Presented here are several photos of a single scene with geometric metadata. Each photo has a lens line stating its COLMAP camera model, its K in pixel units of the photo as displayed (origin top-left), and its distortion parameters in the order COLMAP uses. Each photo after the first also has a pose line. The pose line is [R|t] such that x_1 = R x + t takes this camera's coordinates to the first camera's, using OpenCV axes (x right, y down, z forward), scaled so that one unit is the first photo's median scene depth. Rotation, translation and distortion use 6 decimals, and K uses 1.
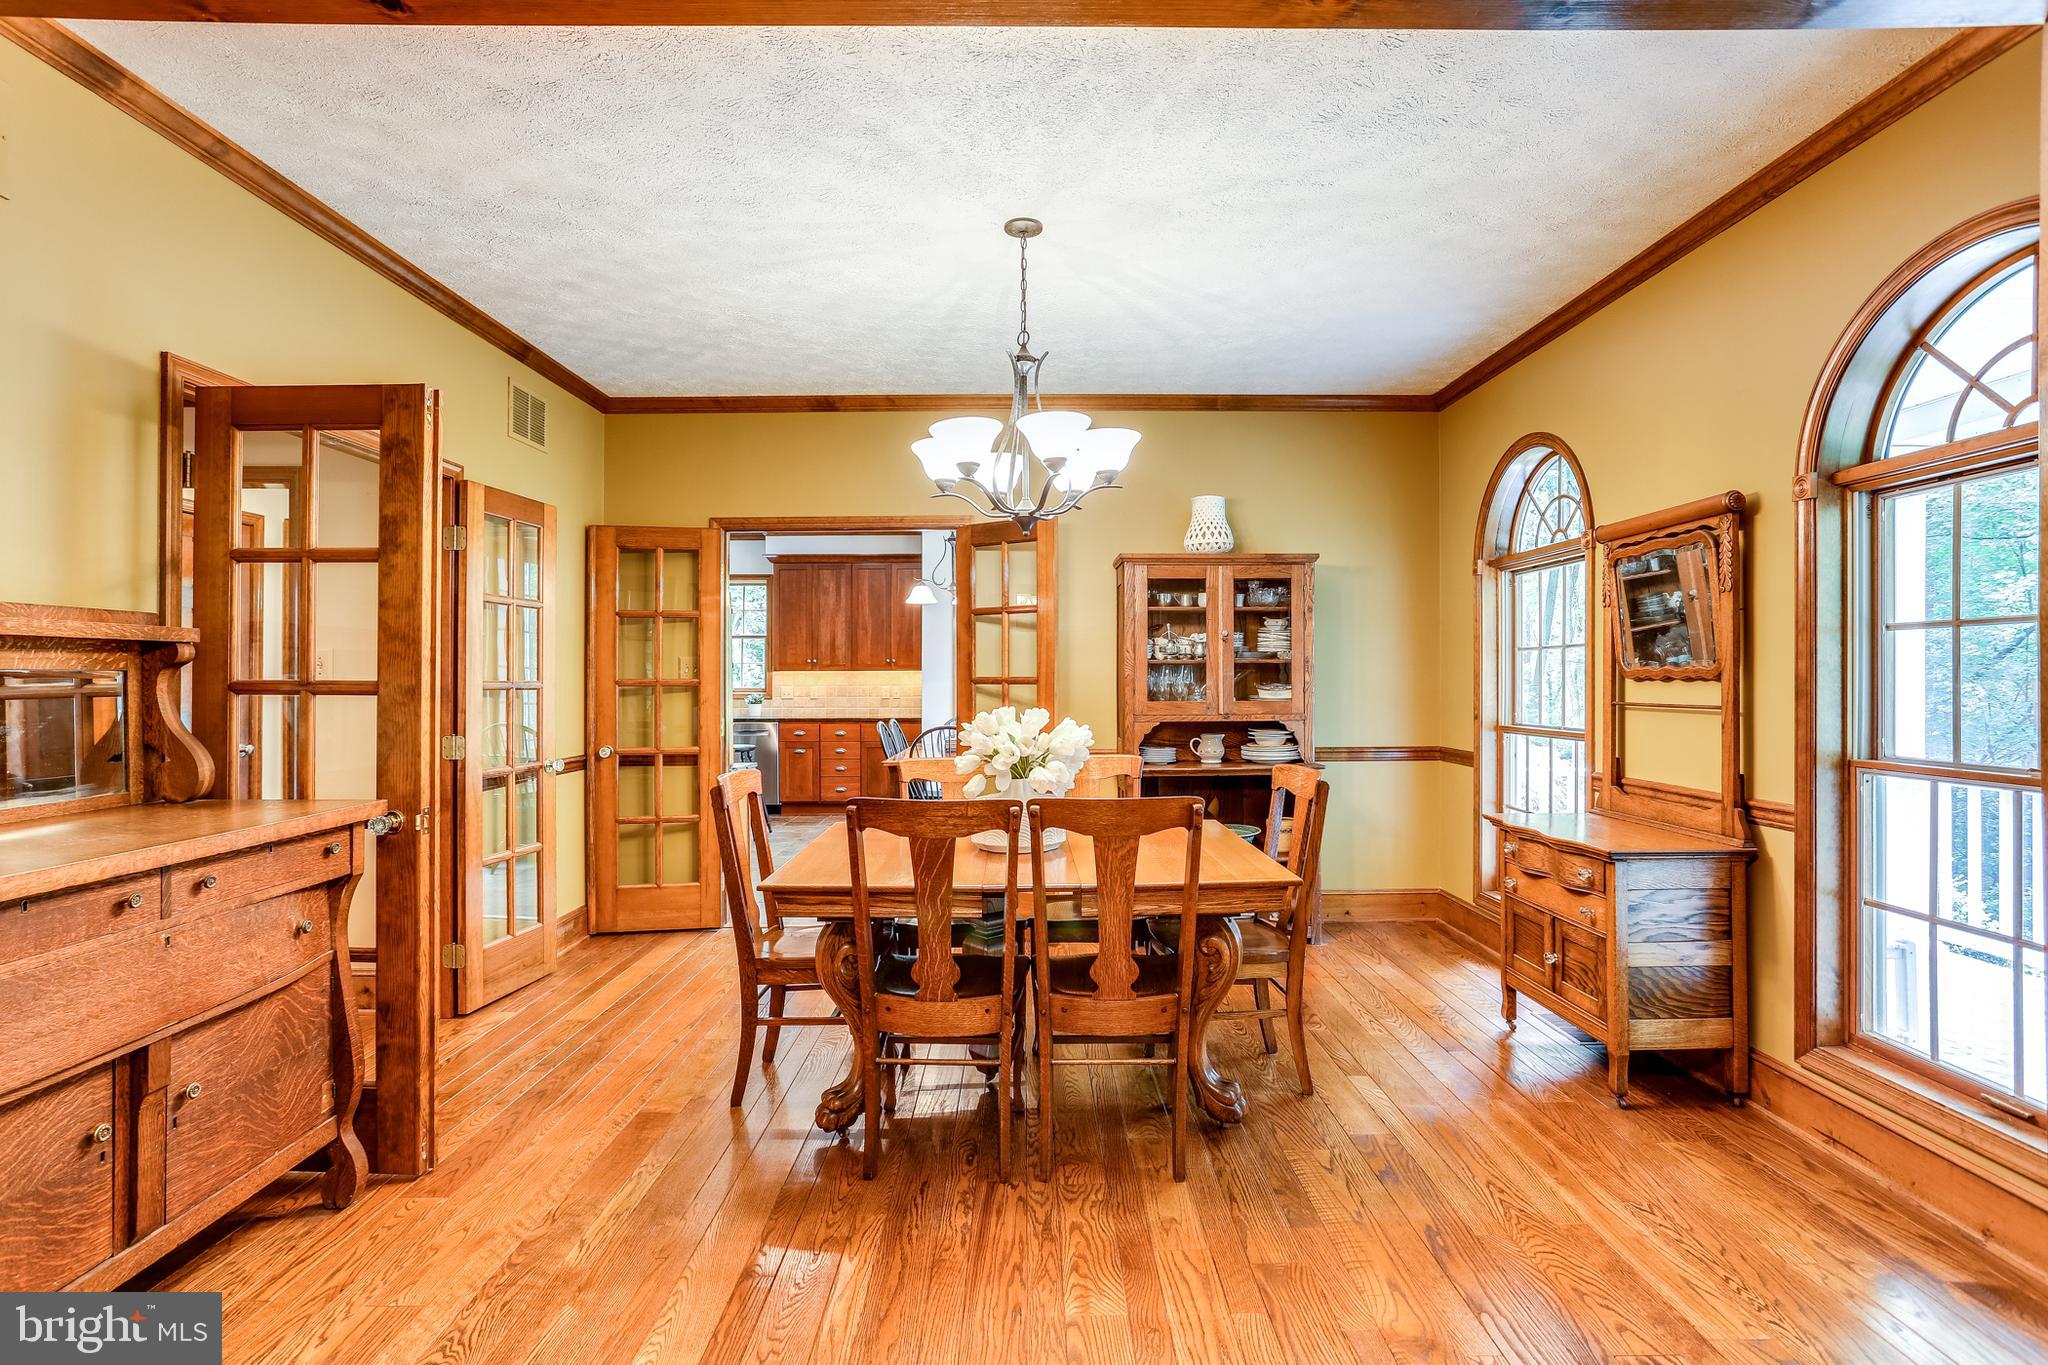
lens RADIAL K [[1061.0, 0, 1018.7], [0, 1061.0, 673.5], [0, 0, 1]] dist [-0.018684, 0.001840]
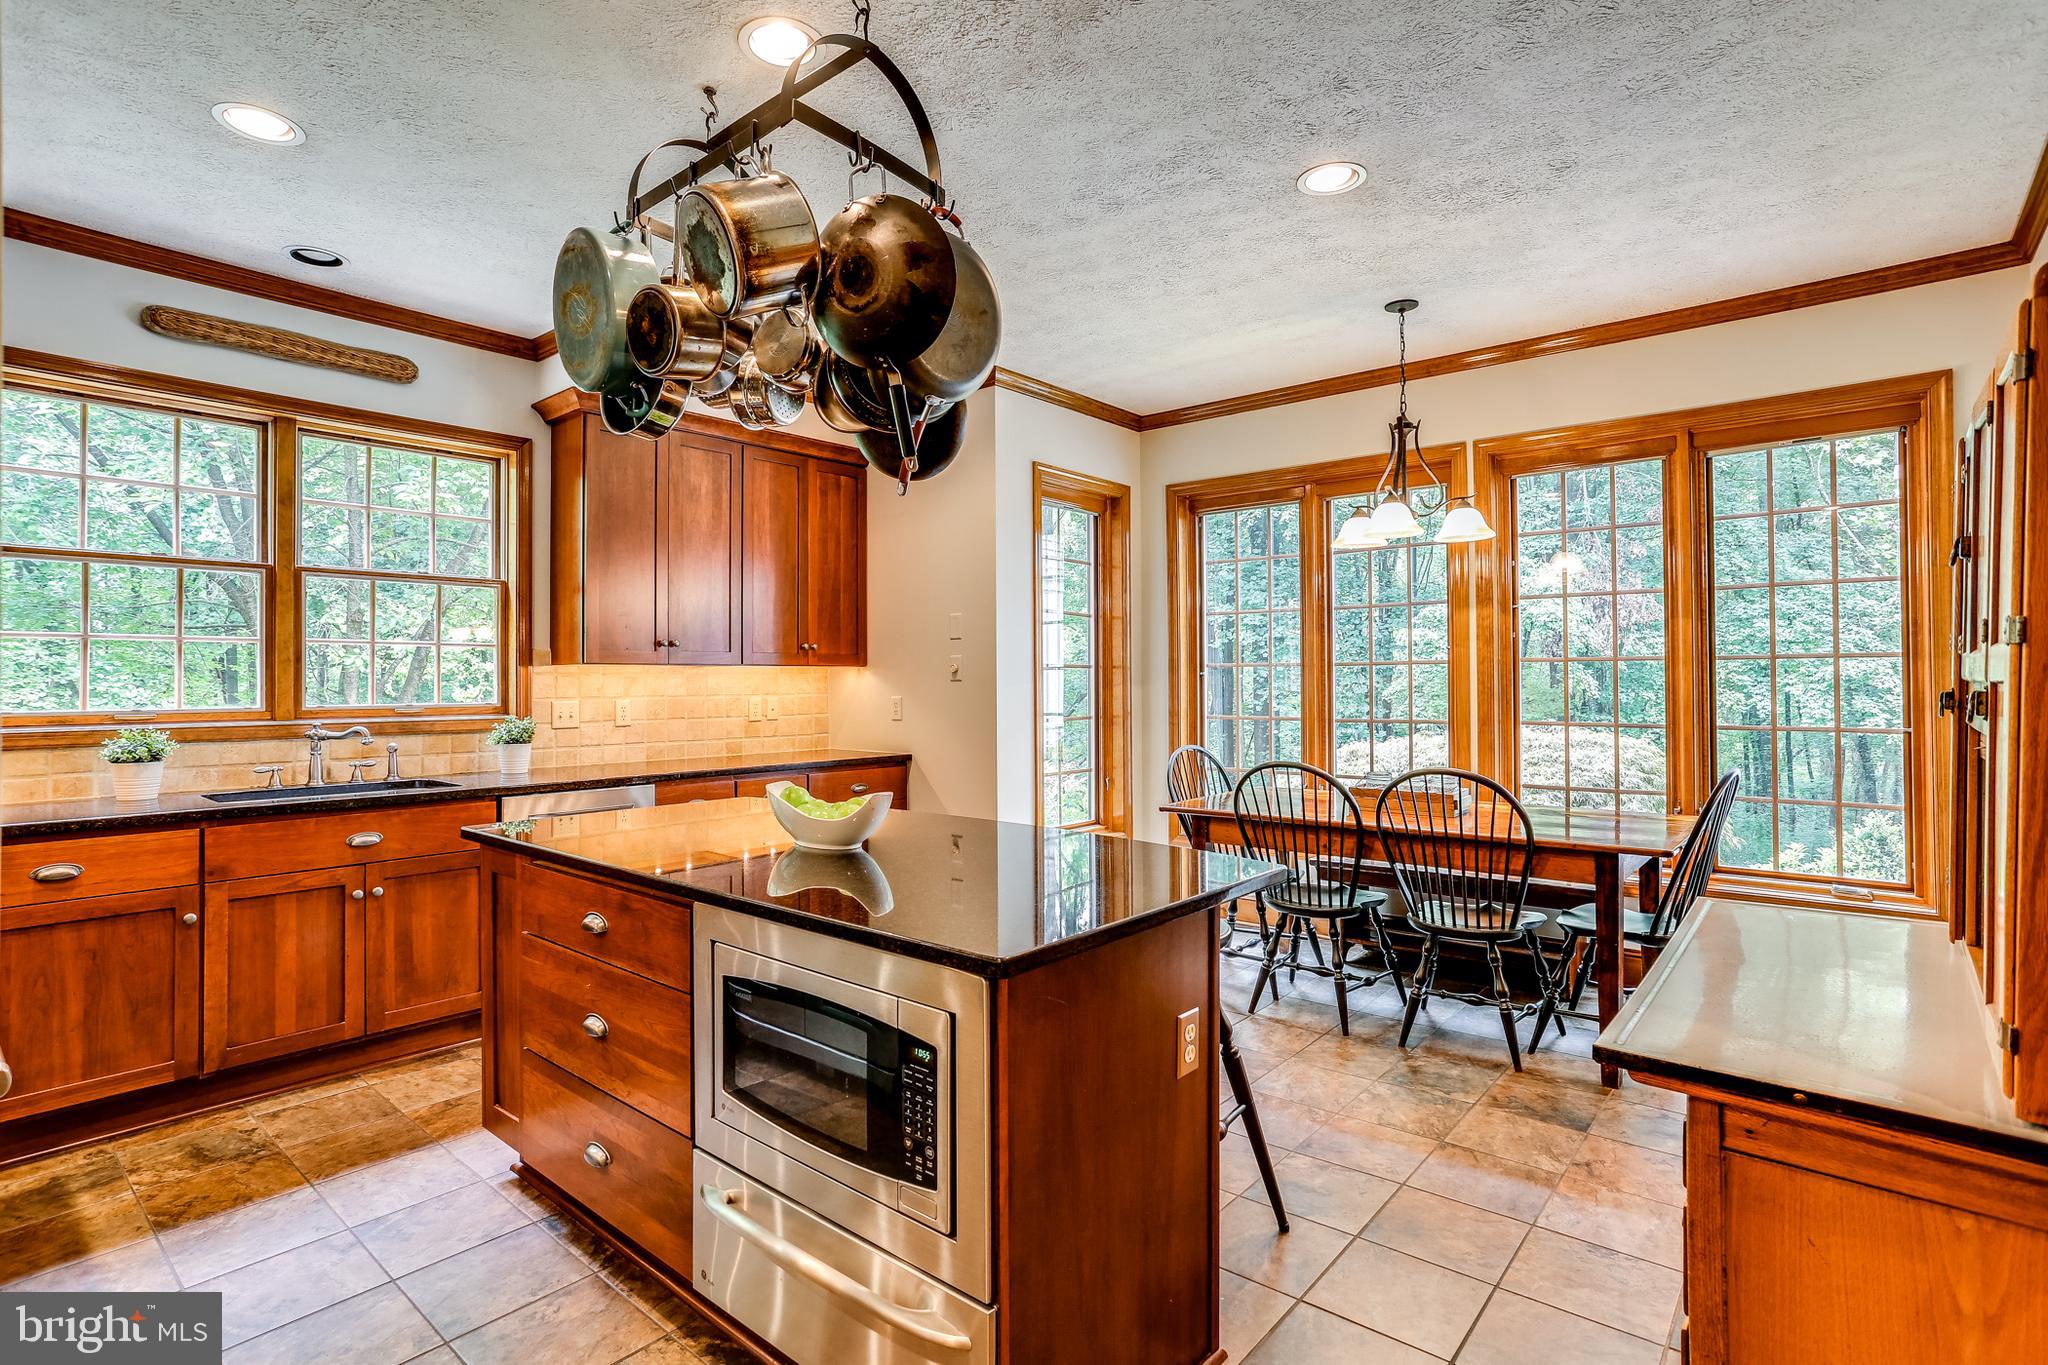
lens RADIAL K [[989.3, 0, 1029.4], [0, 989.3, 673.6], [0, 0, 1]] dist [-0.041714, 0.019779]
pose [[0.643672, 0.001478, 0.765300, -0.418748], [0.000758, 0.999996, -0.002569, 0.002453], [-0.765301, 0.002234, 0.643668, 0.609636]]
